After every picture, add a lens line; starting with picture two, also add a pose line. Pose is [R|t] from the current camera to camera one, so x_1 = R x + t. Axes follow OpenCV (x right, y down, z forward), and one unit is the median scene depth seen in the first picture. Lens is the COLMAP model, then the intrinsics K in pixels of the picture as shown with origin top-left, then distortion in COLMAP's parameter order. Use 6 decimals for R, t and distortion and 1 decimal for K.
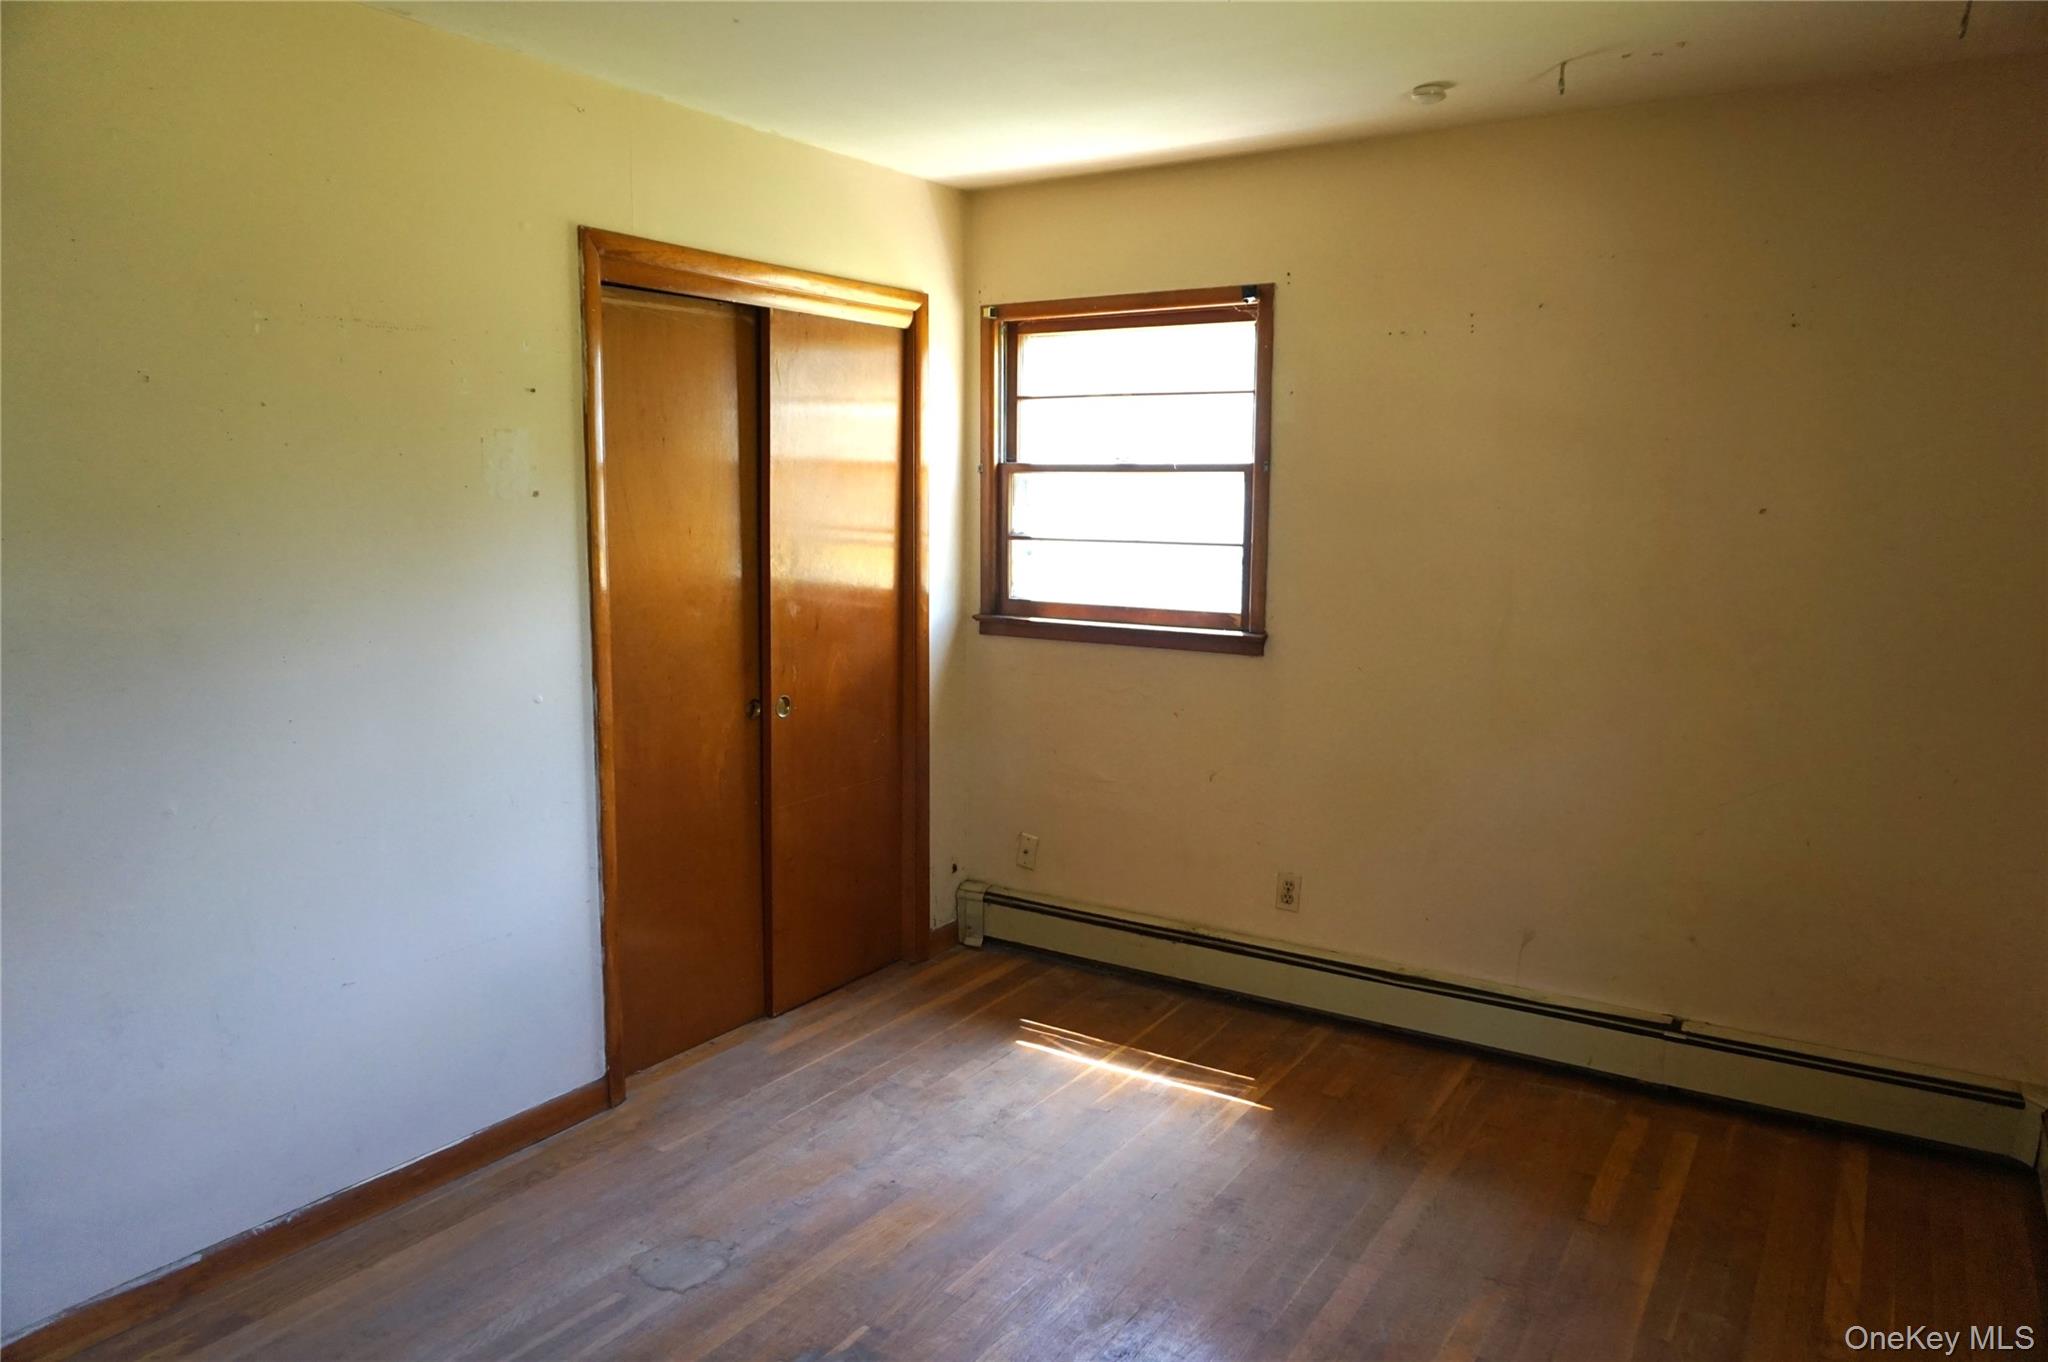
lens RADIAL K [[1417.6, 0, 1019.3], [0, 1417.6, 675.9], [0, 0, 1]] dist [-0.027335, 0.027010]
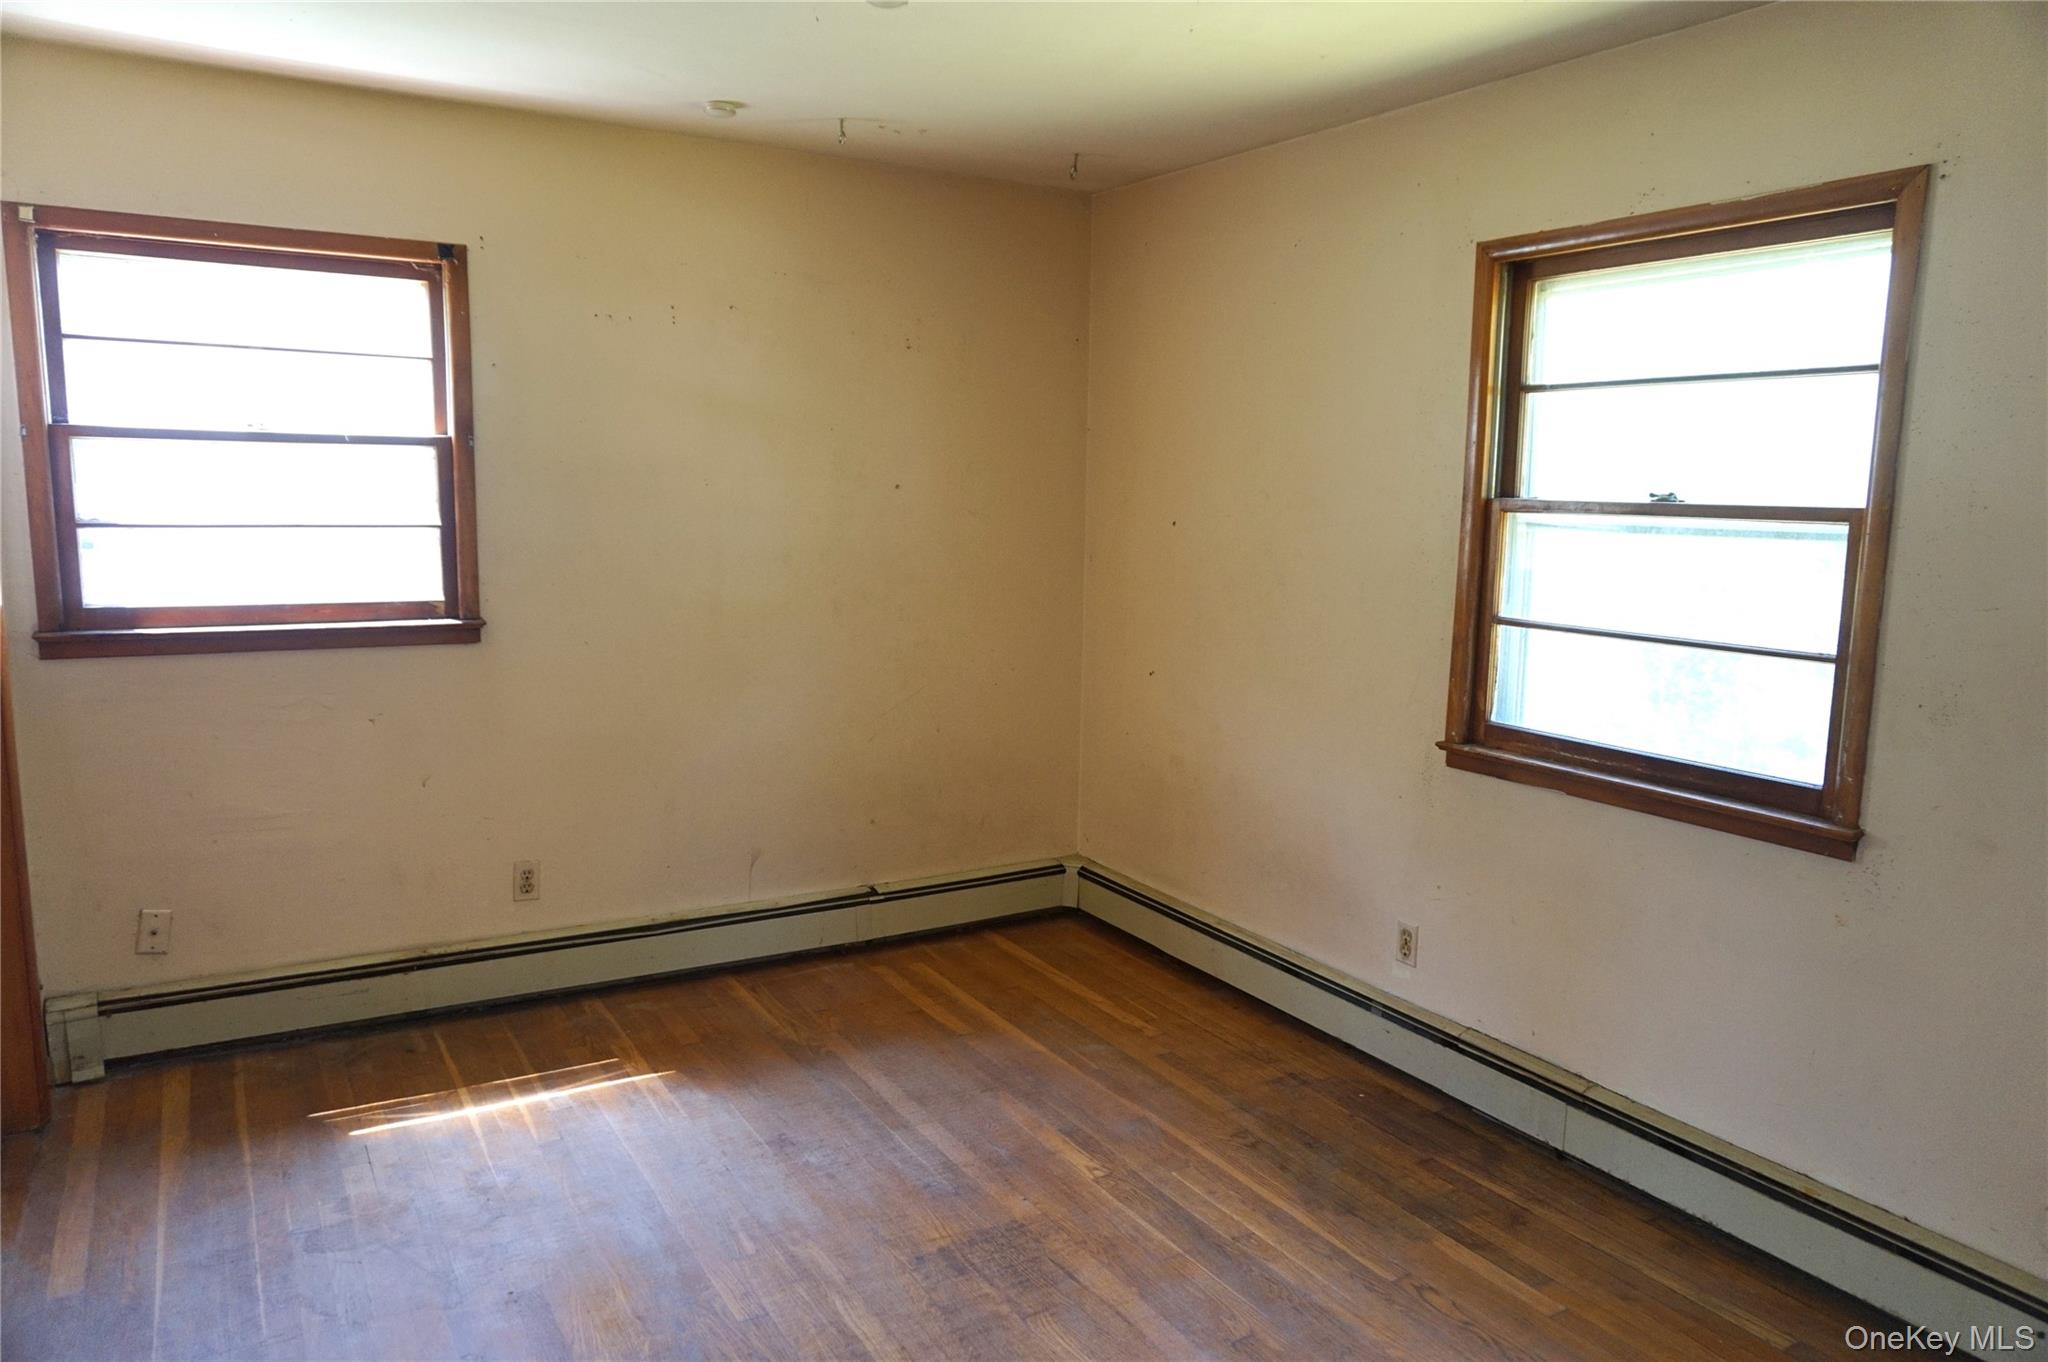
lens RADIAL K [[1417.6, 0, 1024.8], [0, 1417.6, 682.5], [0, 0, 1]] dist [-0.027335, 0.027010]
pose [[0.431140, -0.129337, 0.892967, -0.532673], [0.099203, 0.990468, 0.095561, -0.043076], [-0.896815, 0.047385, 0.439861, 0.270044]]
